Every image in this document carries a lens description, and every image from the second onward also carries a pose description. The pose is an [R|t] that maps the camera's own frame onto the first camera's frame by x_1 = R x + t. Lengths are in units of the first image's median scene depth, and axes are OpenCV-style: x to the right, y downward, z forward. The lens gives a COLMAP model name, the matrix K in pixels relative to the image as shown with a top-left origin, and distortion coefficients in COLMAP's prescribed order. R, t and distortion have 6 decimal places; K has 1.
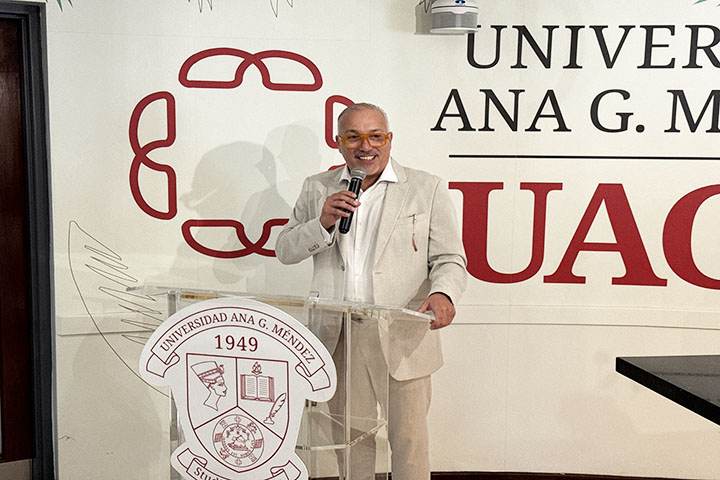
lens RADIAL K [[1056.9, 0, 350.7], [0, 1056.9, 276.7], [0, 0, 1]] dist [0.158151, 0.000000]
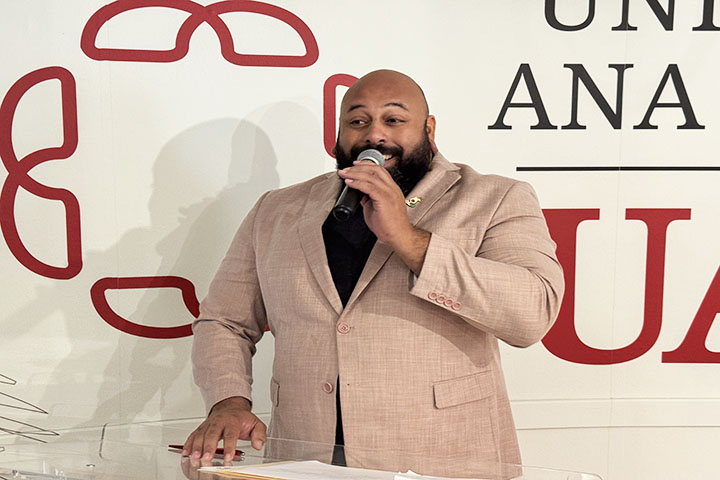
lens RADIAL K [[1056.9, 0, 353.9], [0, 1056.9, 268.8], [0, 0, 1]] dist [0.158151, 0.000000]
pose [[0.995255, -0.019091, 0.095406, -0.067222], [0.019974, 0.999766, -0.008304, -0.050942], [-0.095225, 0.010171, 0.995404, 0.378188]]
